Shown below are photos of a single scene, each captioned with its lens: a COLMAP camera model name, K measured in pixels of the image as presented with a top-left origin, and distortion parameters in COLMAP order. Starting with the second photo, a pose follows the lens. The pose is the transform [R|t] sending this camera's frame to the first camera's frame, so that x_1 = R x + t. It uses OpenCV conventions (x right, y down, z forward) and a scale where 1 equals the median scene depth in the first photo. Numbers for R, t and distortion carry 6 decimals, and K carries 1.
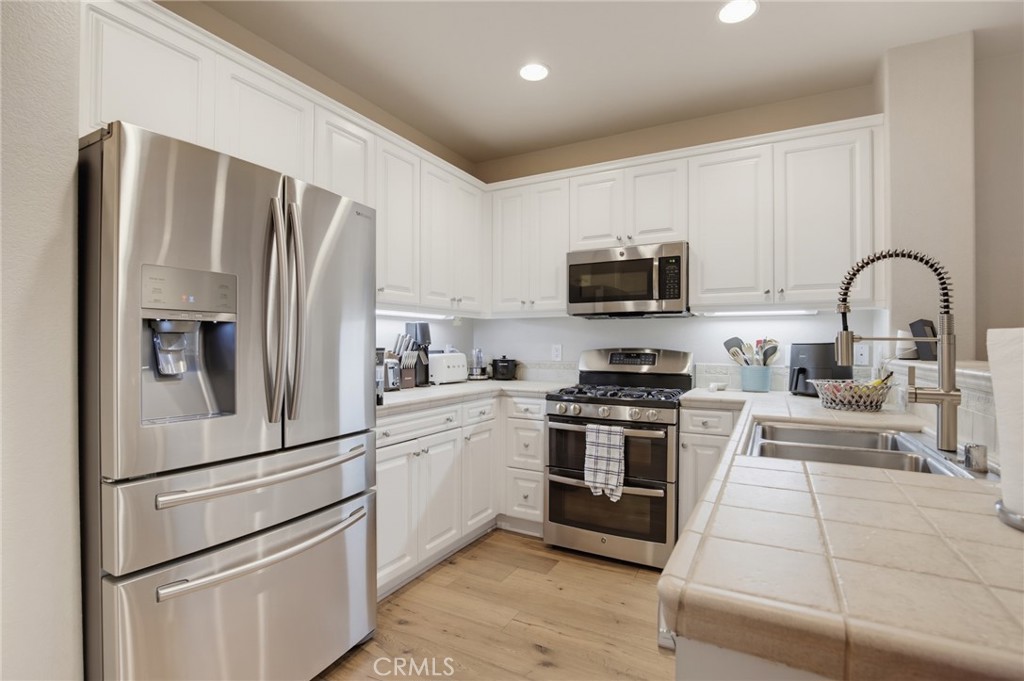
lens RADIAL K [[475.1, 0, 513.2], [0, 475.1, 347.5], [0, 0, 1]] dist [-0.021197, 0.000374]
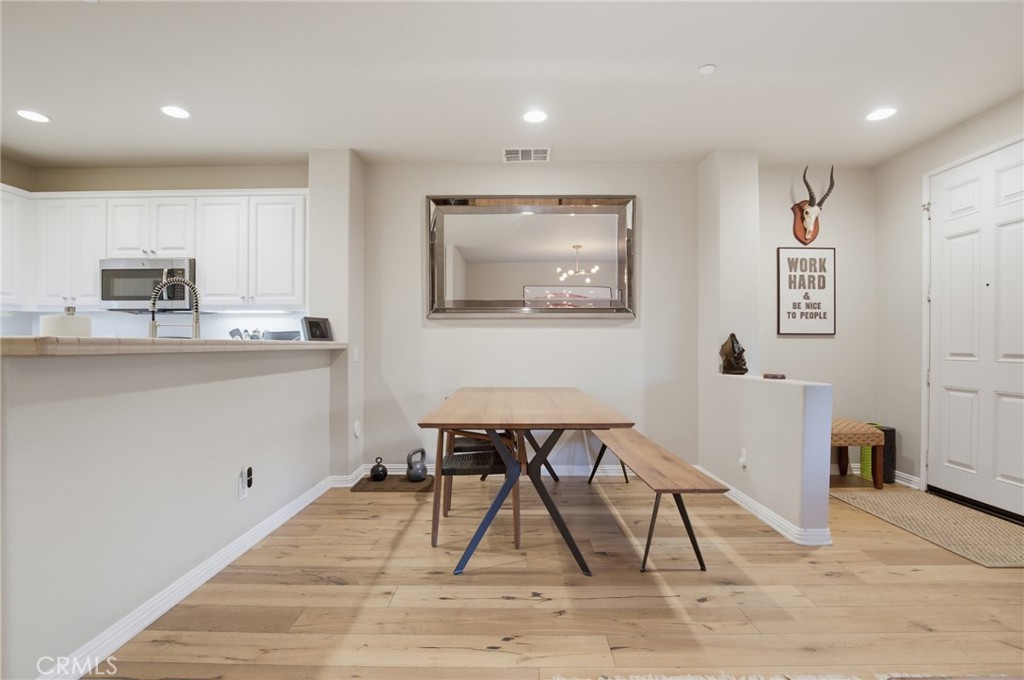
lens RADIAL K [[475.5, 0, 512.0], [0, 475.5, 340.0], [0, 0, 1]] dist [-0.018093, 0.001021]
pose [[0.888123, -0.003295, 0.459595, 0.595296], [0.008003, 0.999934, -0.008296, 0.033704], [-0.459537, 0.011045, 0.888090, -0.677938]]
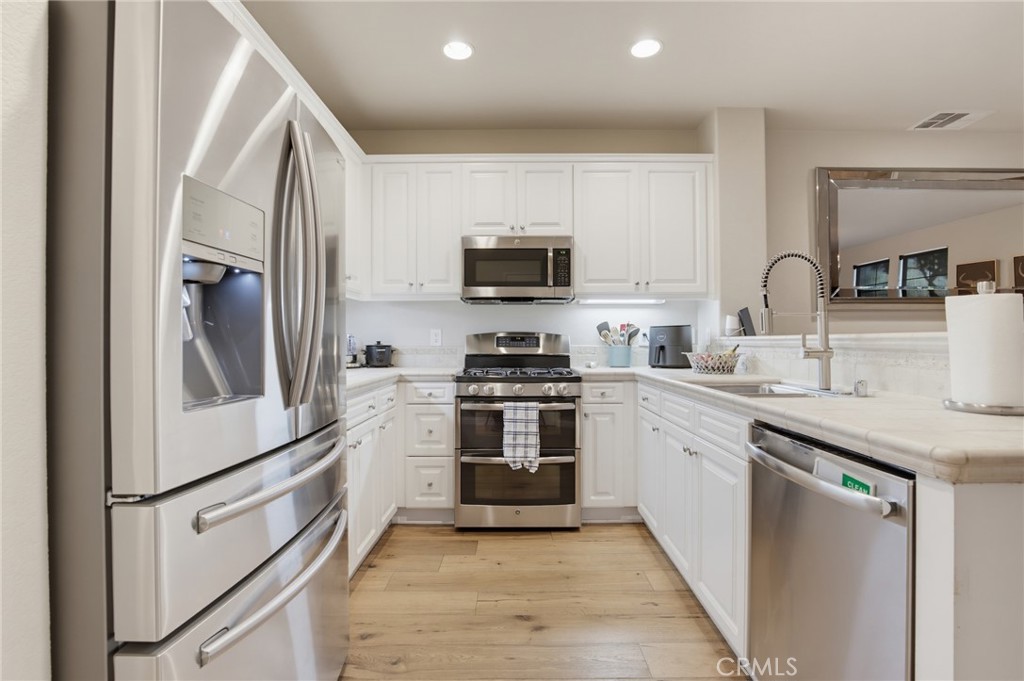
lens RADIAL K [[475.5, 0, 512.0], [0, 475.5, 340.5], [0, 0, 1]] dist [-0.018093, 0.001021]
pose [[0.880410, -0.005118, 0.474185, -0.321740], [0.008543, 0.999951, -0.005069, 0.031567], [-0.474135, 0.008514, 0.880411, 0.075218]]
